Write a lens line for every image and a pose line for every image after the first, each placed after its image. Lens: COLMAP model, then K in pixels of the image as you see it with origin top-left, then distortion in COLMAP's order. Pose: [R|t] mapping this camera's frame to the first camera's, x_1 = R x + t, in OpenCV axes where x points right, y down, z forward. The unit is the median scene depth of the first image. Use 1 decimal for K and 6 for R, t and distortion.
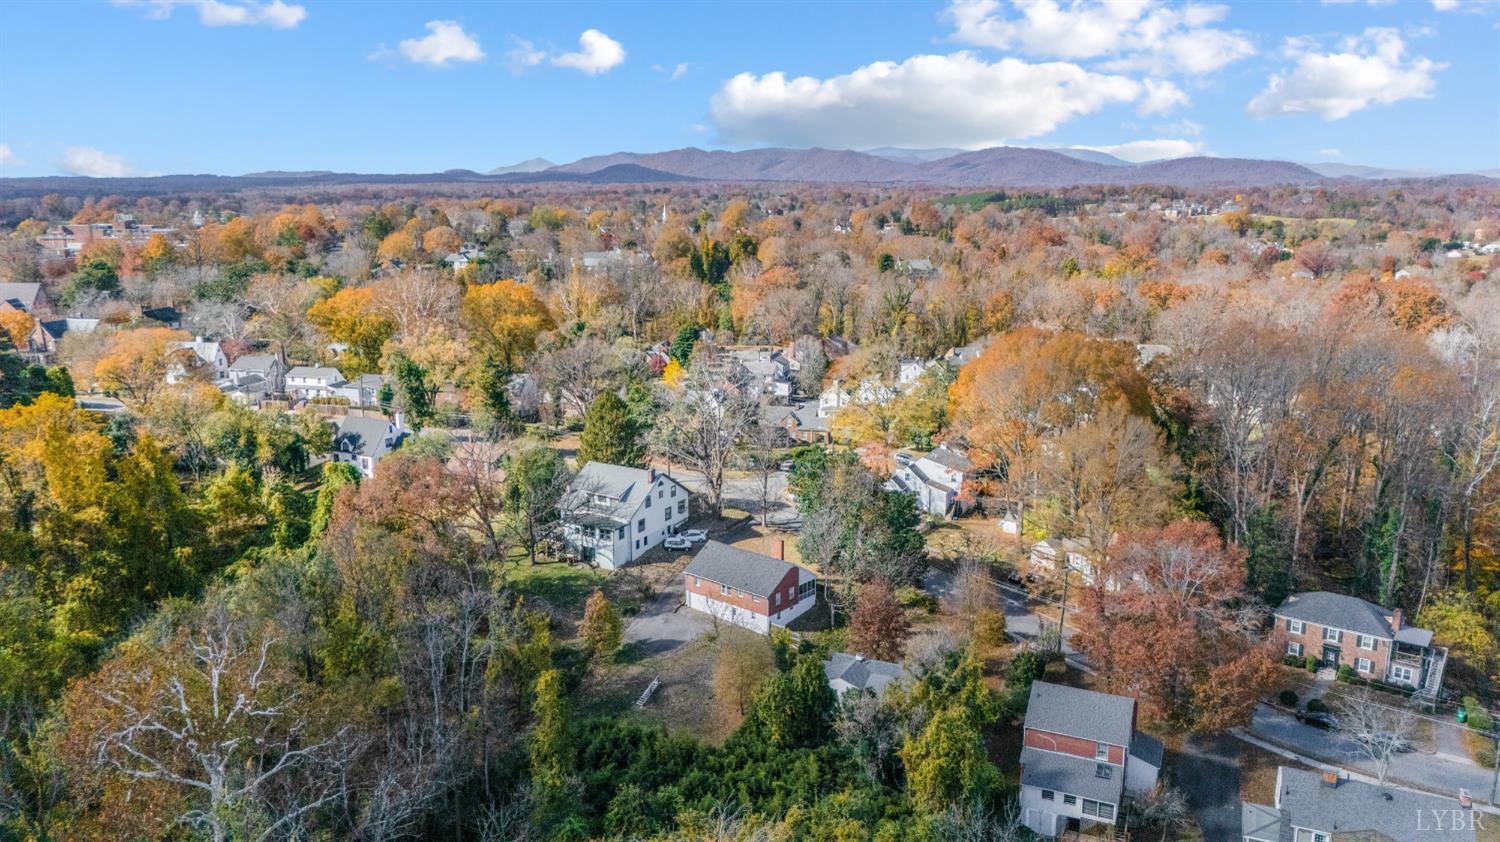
lens RADIAL K [[1033.0, 0, 750.0], [0, 1033.0, 421.0], [0, 0, 1]] dist [0.058151, -0.000188]
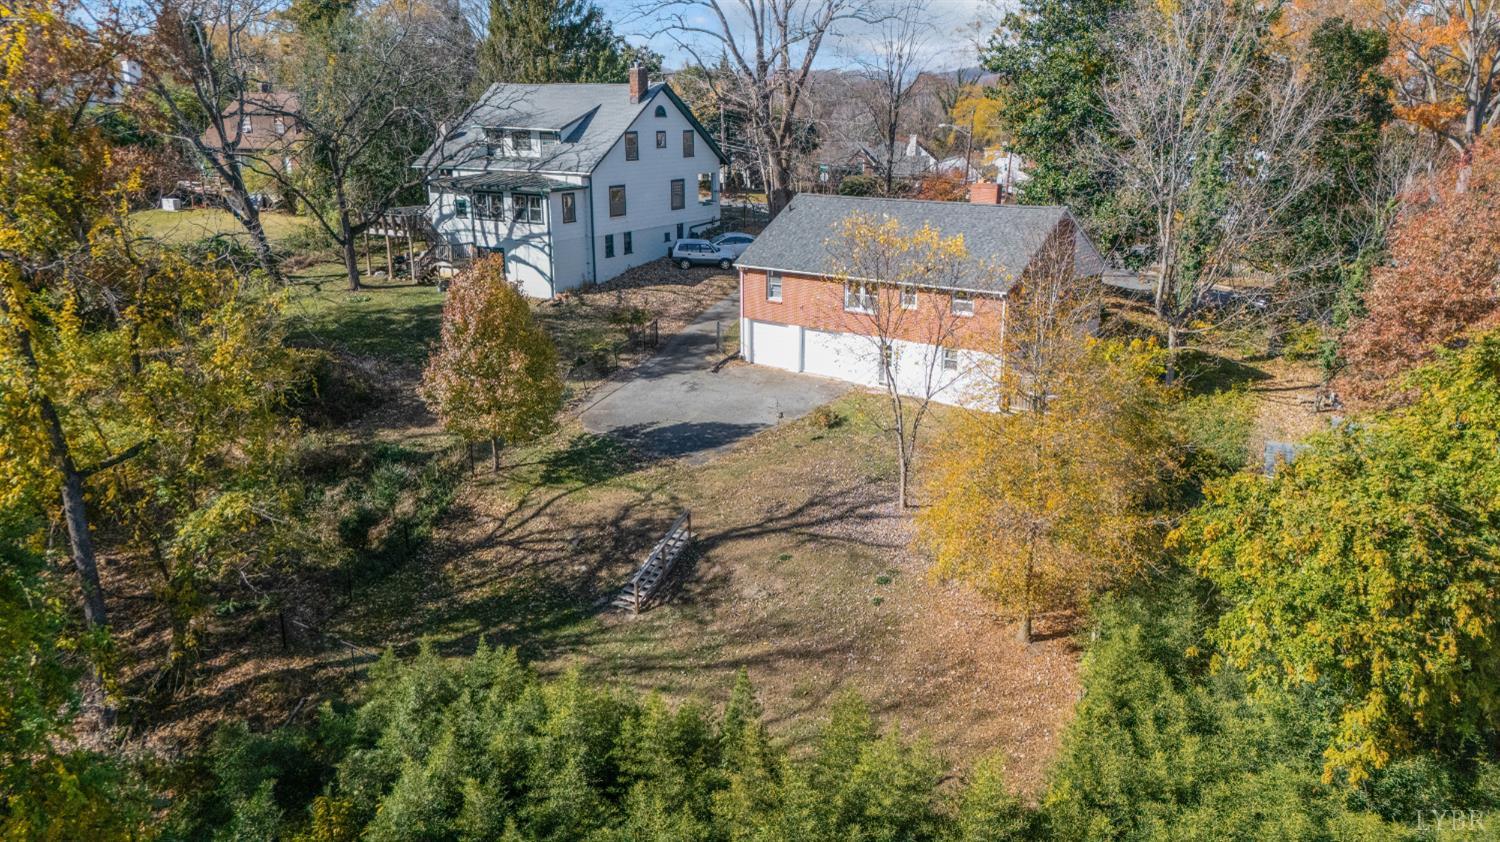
lens RADIAL K [[1087.3, 0, 750.0], [0, 1087.3, 421.0], [0, 0, 1]] dist [-0.002813, -0.001212]
pose [[0.999703, -0.014442, 0.019643, -0.062794], [0.012989, 0.997306, 0.072197, 0.161896], [-0.020632, -0.071920, 0.997197, 0.568810]]
